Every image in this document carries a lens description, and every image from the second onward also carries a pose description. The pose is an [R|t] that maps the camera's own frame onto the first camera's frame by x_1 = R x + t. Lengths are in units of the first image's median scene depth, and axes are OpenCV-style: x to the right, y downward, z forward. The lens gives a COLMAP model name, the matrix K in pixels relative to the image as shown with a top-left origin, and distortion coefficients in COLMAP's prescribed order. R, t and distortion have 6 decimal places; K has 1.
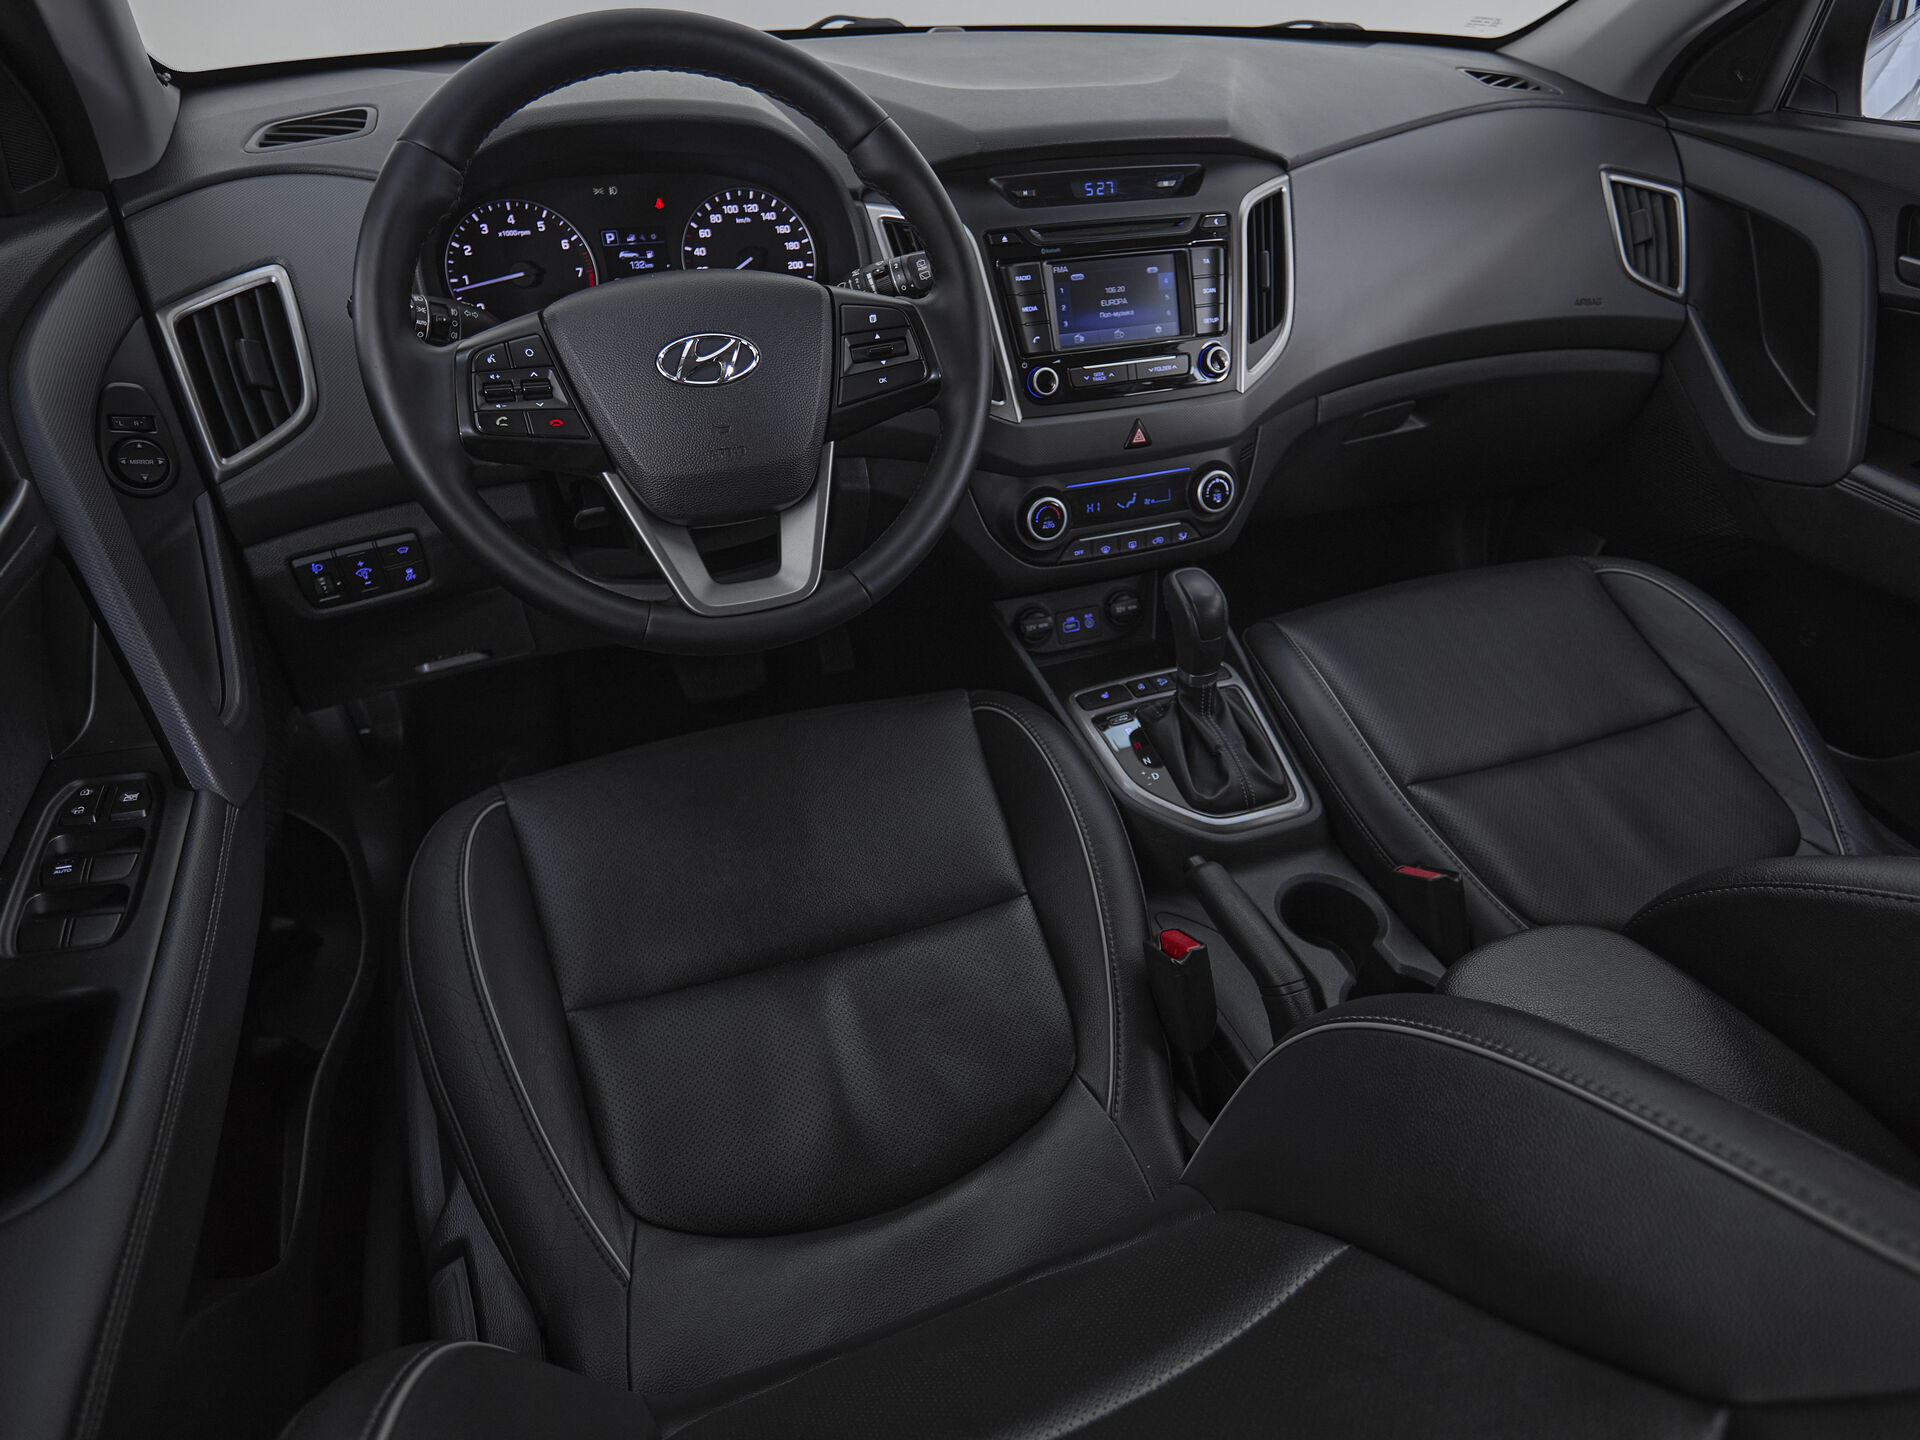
lens RADIAL K [[1052.5, 0, 1014.1], [0, 1052.5, 696.5], [0, 0, 1]] dist [0.011616, -0.000622]
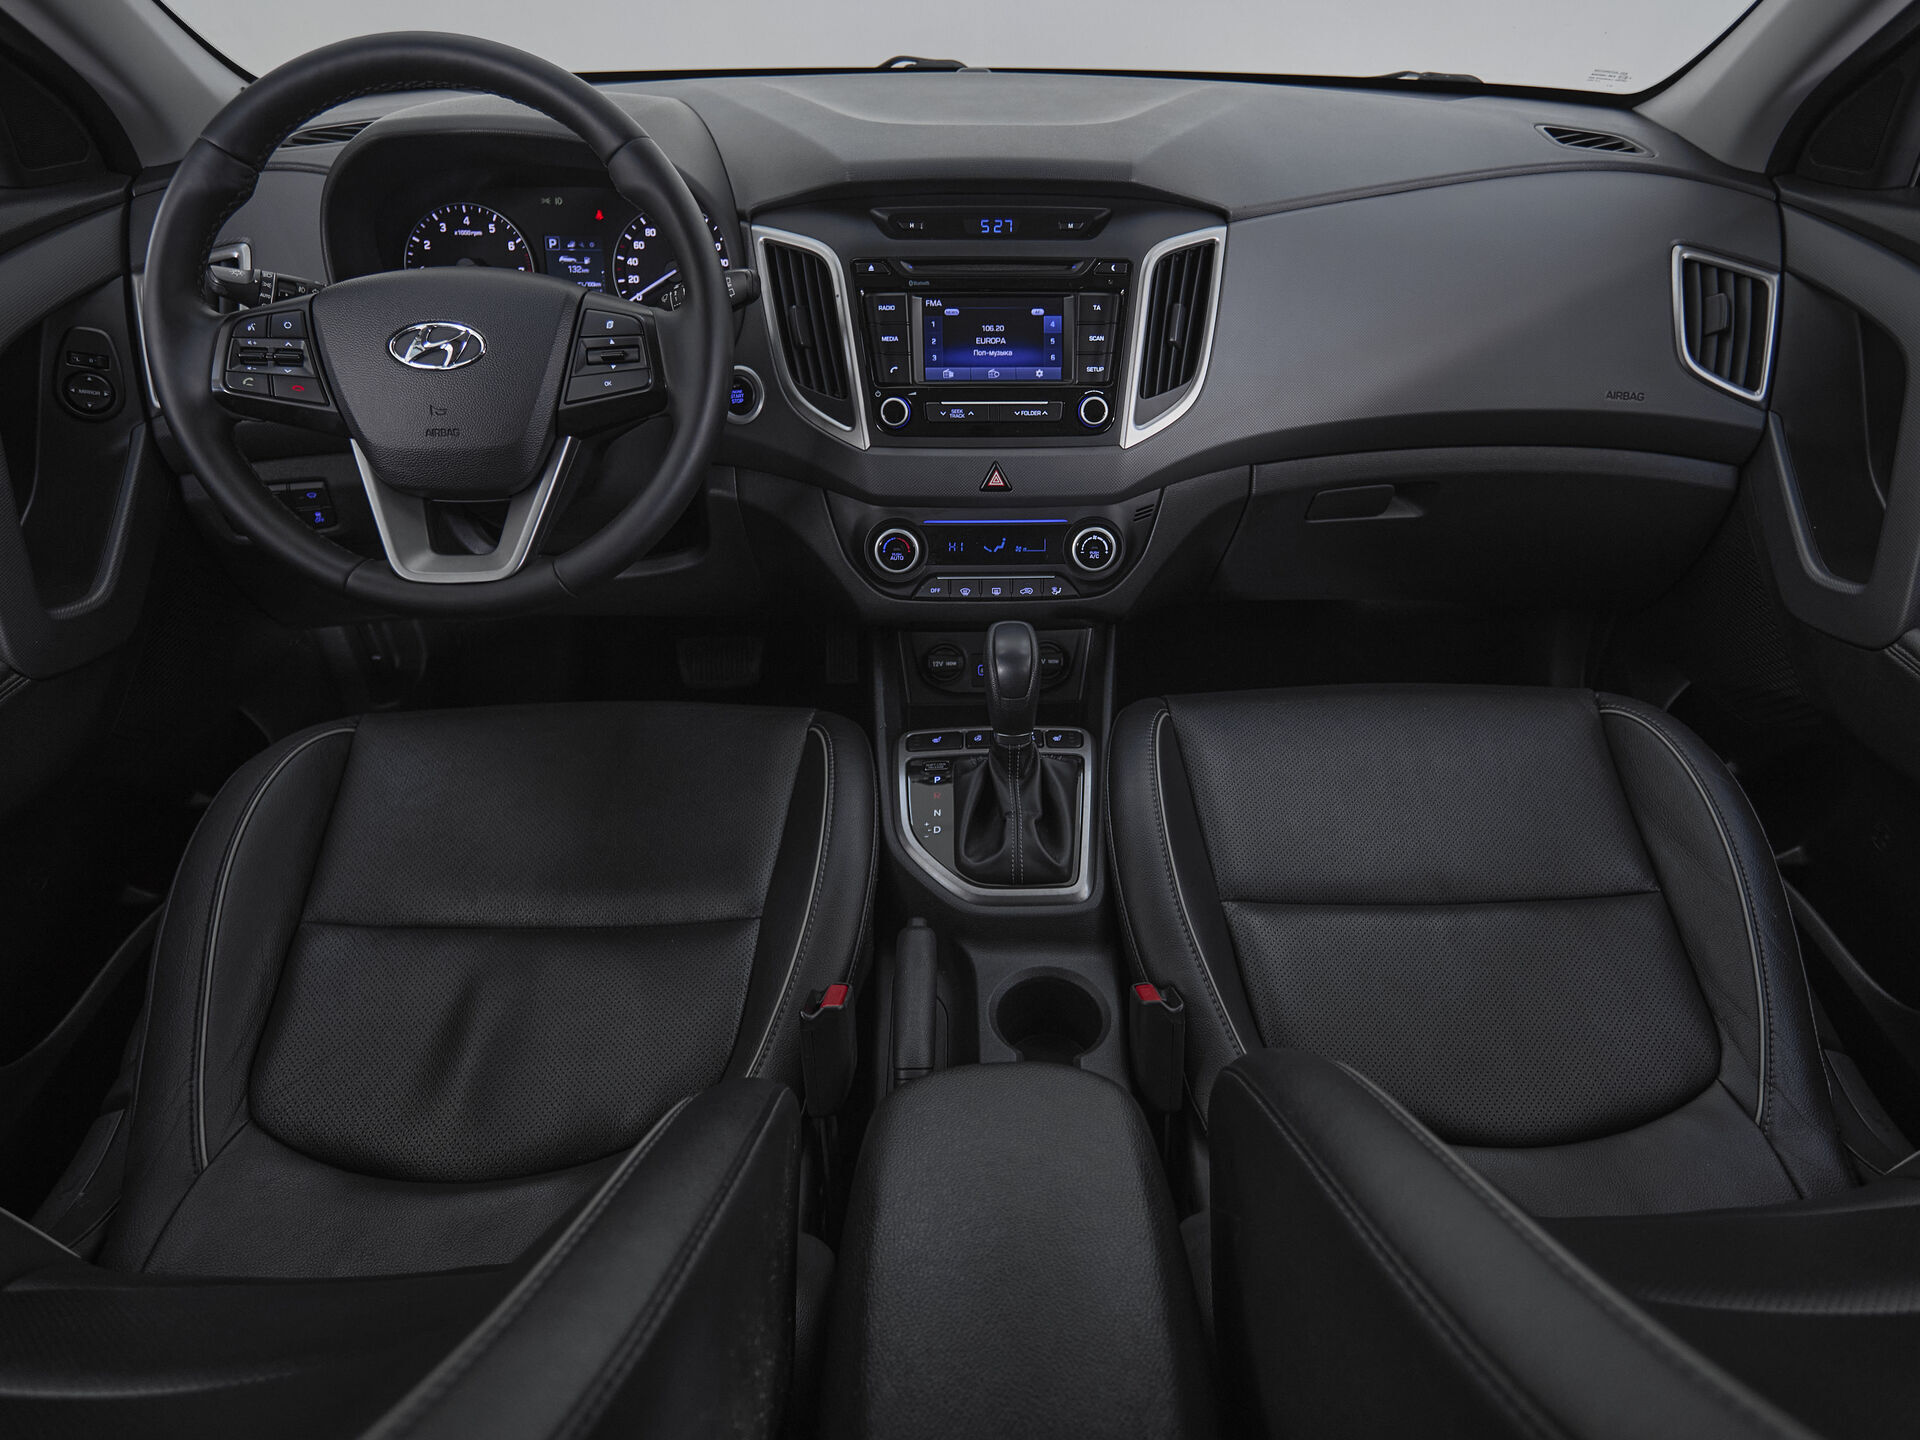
lens RADIAL K [[1052.5, 0, 1014.1], [0, 1052.5, 696.5], [0, 0, 1]] dist [0.011616, -0.000622]
pose [[0.950359, 0.172366, -0.259053, 0.424594], [-0.182629, 0.983053, -0.015896, -0.040204], [0.251923, 0.062417, 0.965732, 0.087630]]
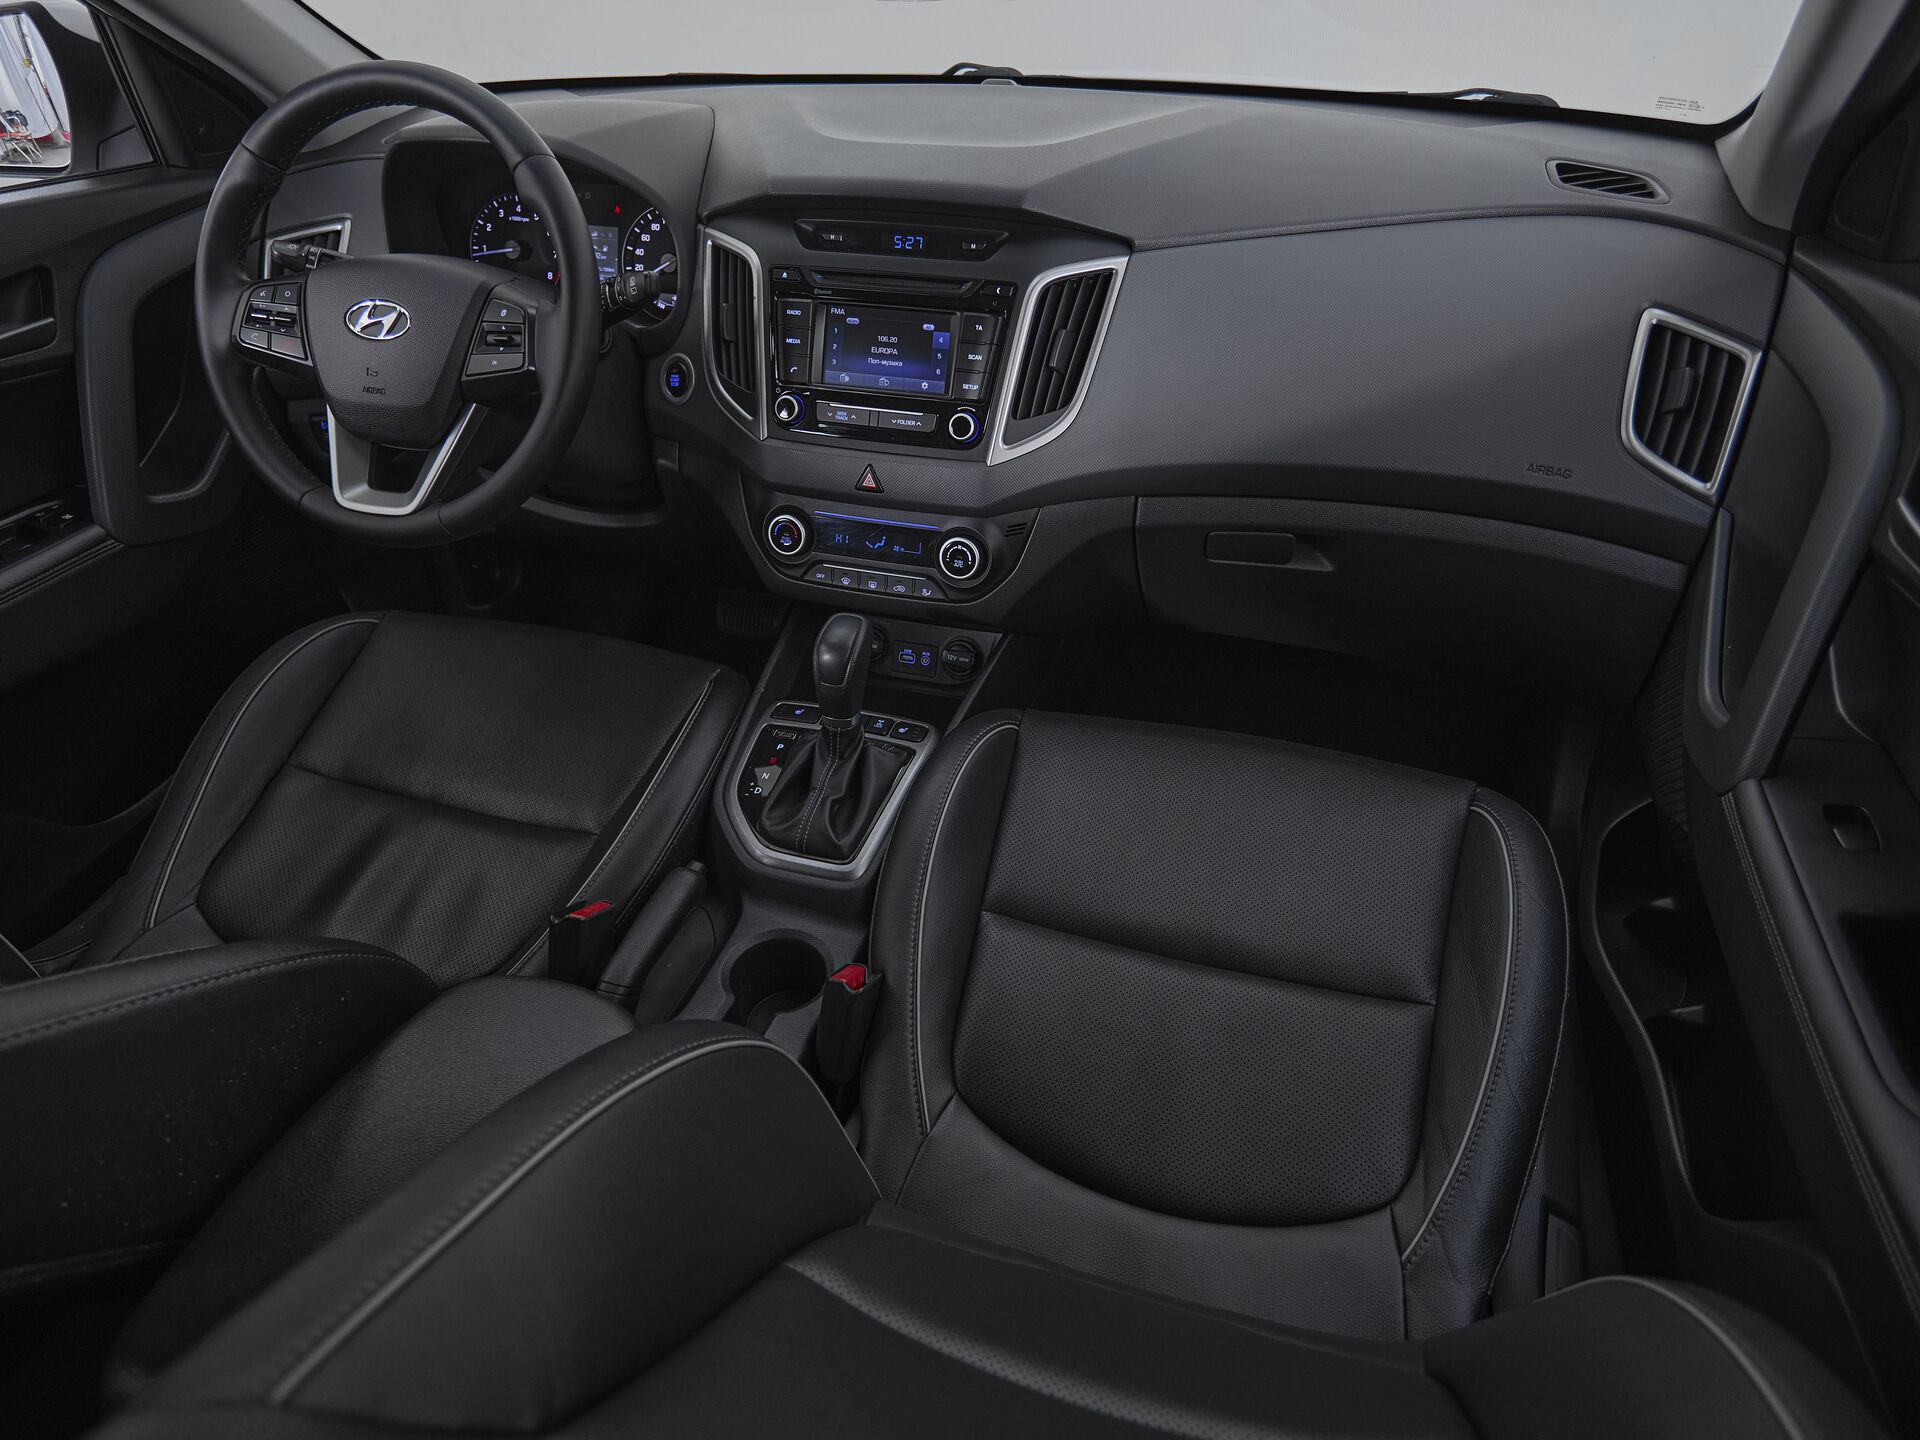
lens RADIAL K [[1052.5, 0, 1014.1], [0, 1052.5, 696.5], [0, 0, 1]] dist [0.011616, -0.000622]
pose [[0.809176, 0.331781, -0.484929, 0.813761], [-0.340011, 0.937500, 0.074065, -0.176264], [0.479194, 0.104950, 0.871412, 0.196122]]
